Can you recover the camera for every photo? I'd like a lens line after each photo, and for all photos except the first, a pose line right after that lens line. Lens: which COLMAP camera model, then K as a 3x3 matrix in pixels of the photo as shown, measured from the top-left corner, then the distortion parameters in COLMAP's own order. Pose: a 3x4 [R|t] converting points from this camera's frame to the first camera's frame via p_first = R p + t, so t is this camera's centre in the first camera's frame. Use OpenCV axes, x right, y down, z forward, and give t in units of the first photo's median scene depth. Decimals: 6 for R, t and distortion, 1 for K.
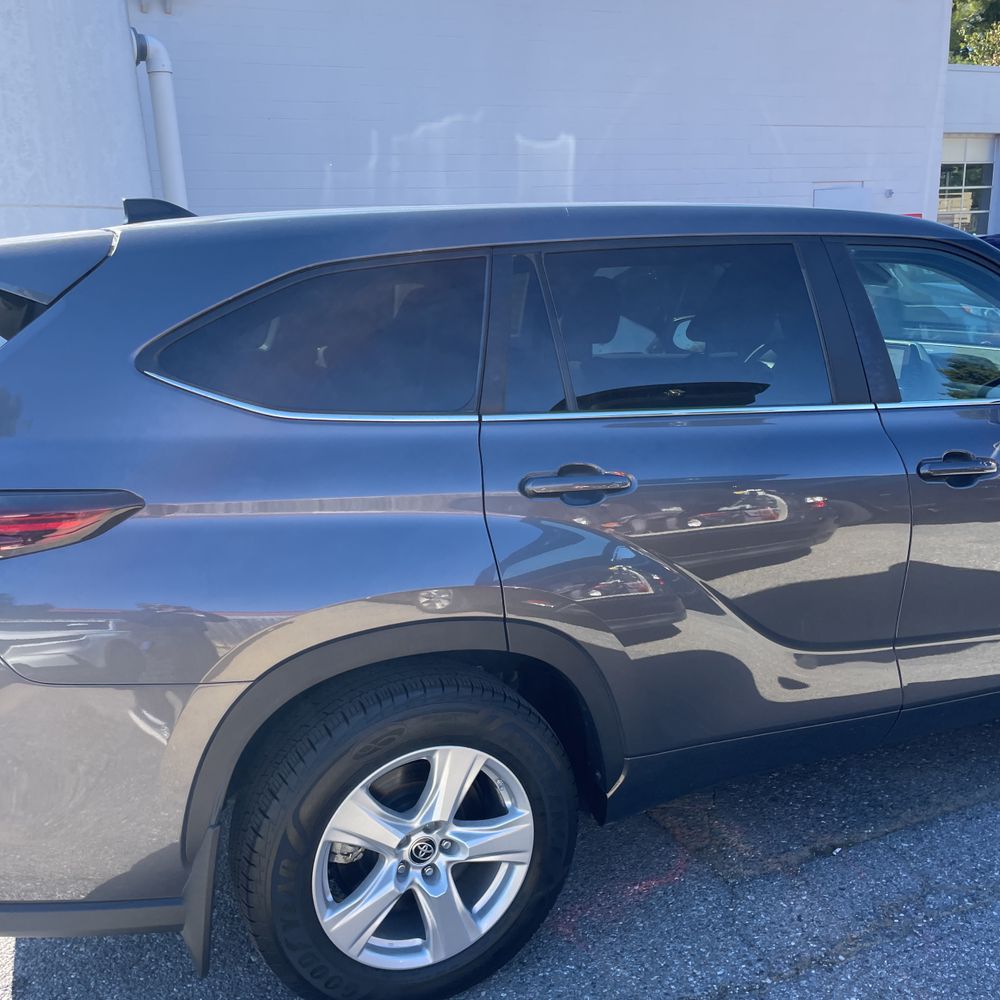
lens RADIAL K [[1008.5, 0, 495.8], [0, 1008.5, 496.0], [0, 0, 1]] dist [0.090554, -0.129664]
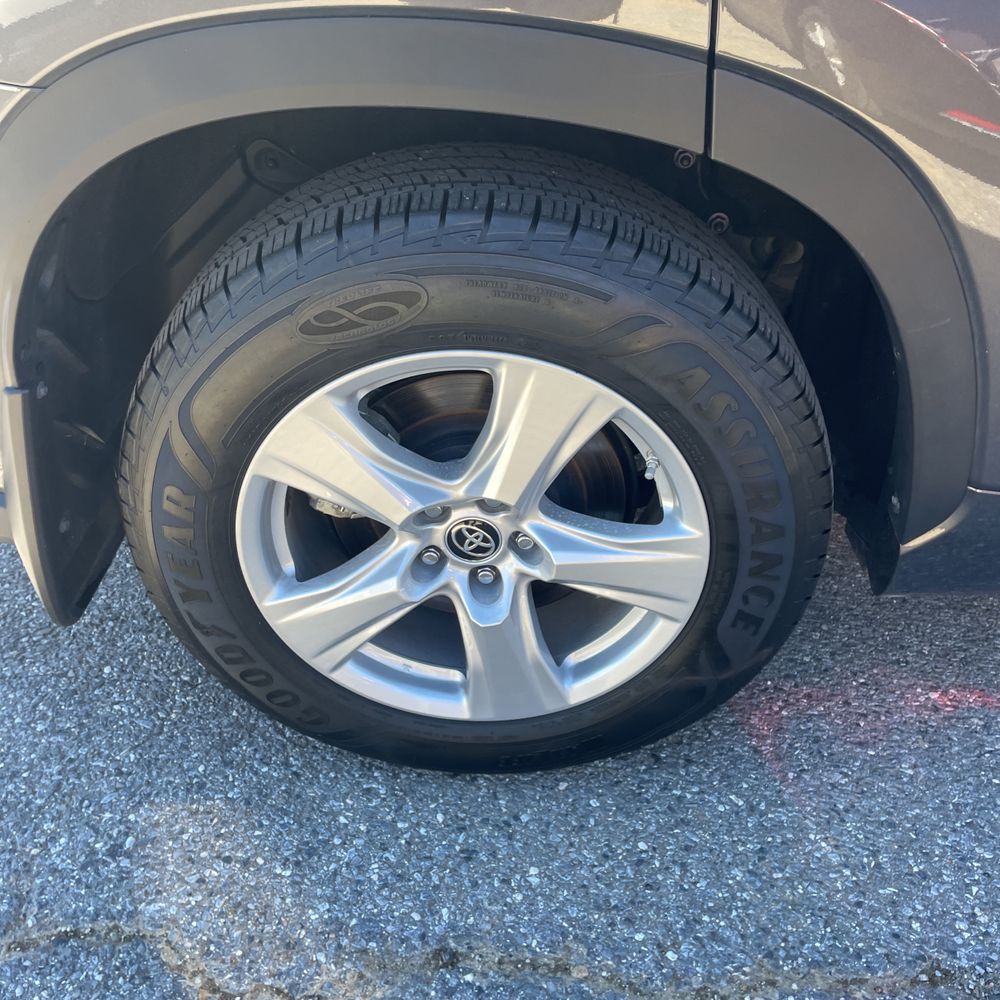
lens RADIAL K [[1008.5, 0, 495.8], [0, 1008.5, 496.0], [0, 0, 1]] dist [0.090554, -0.129664]
pose [[0.890280, 0.294356, -0.347499, 0.107337], [-0.129143, 0.894896, 0.427181, 0.111526], [0.436719, -0.335433, 0.834722, 0.590957]]
